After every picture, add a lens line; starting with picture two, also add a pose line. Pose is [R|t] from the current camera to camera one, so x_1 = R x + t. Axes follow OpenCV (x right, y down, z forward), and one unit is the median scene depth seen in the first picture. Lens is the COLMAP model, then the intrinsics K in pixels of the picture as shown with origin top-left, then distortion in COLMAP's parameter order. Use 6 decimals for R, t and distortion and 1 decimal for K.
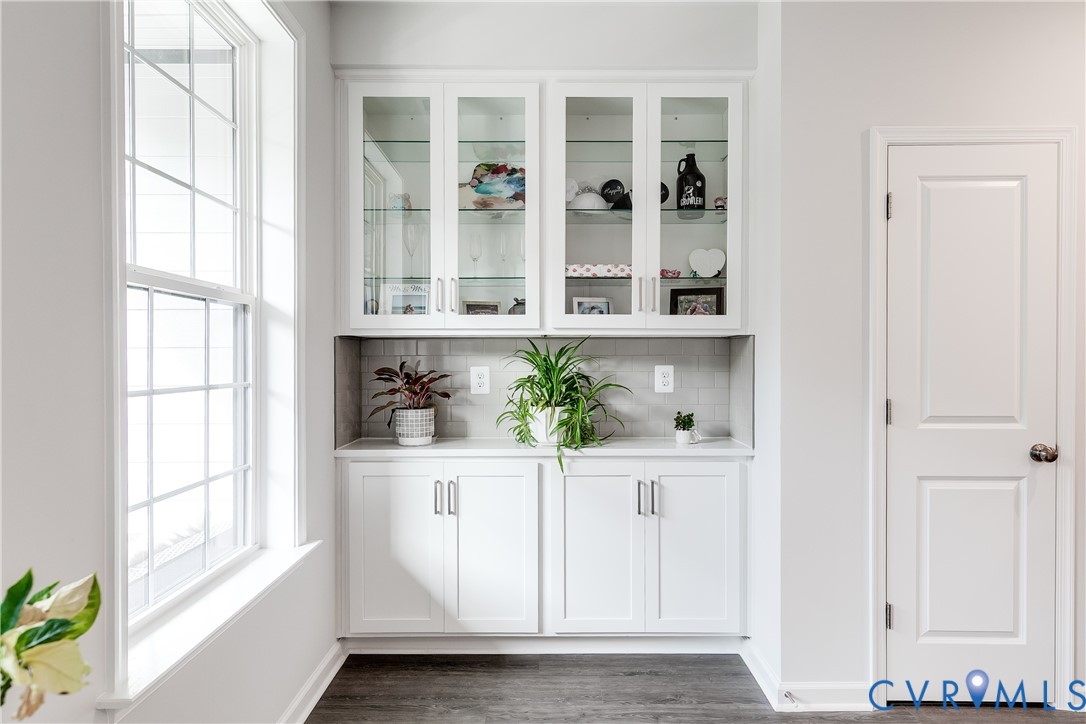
lens RADIAL K [[624.5, 0, 543.0], [0, 624.5, 362.0], [0, 0, 1]] dist [0.003284, 0.000838]
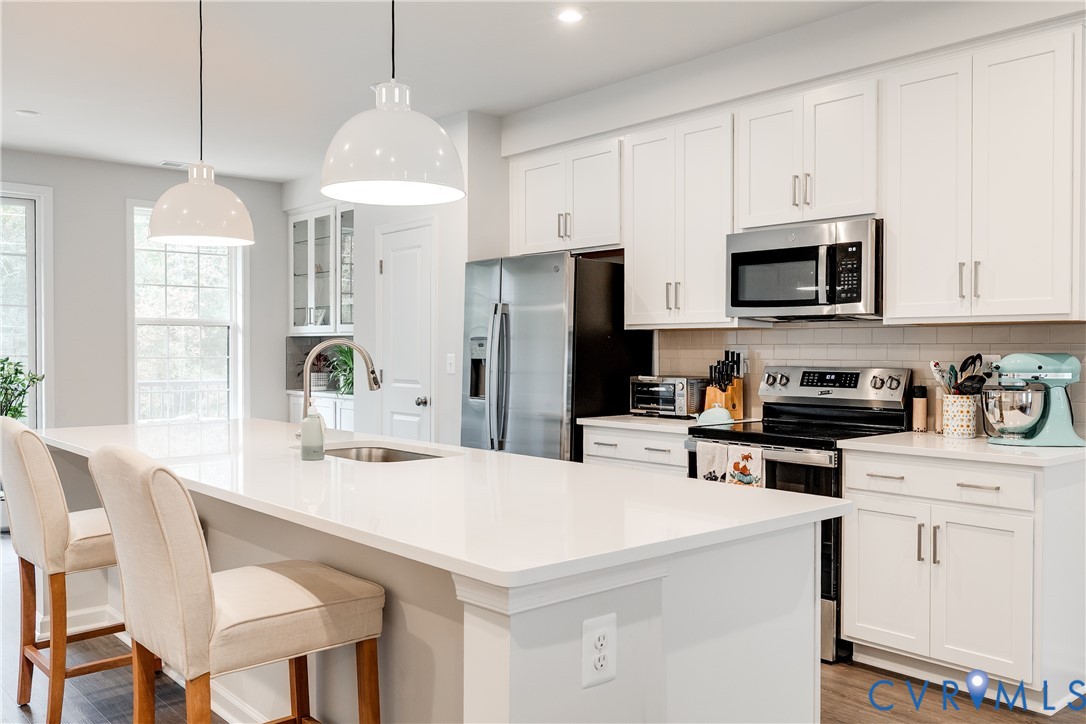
lens RADIAL K [[927.3, 0, 543.0], [0, 927.3, 362.0], [0, 0, 1]] dist [-0.001042, -0.001548]
pose [[0.650586, 0.013873, -0.759306, 2.629394], [-0.007734, 0.999902, 0.011643, 0.001495], [0.759393, -0.001702, 0.650630, -0.393782]]
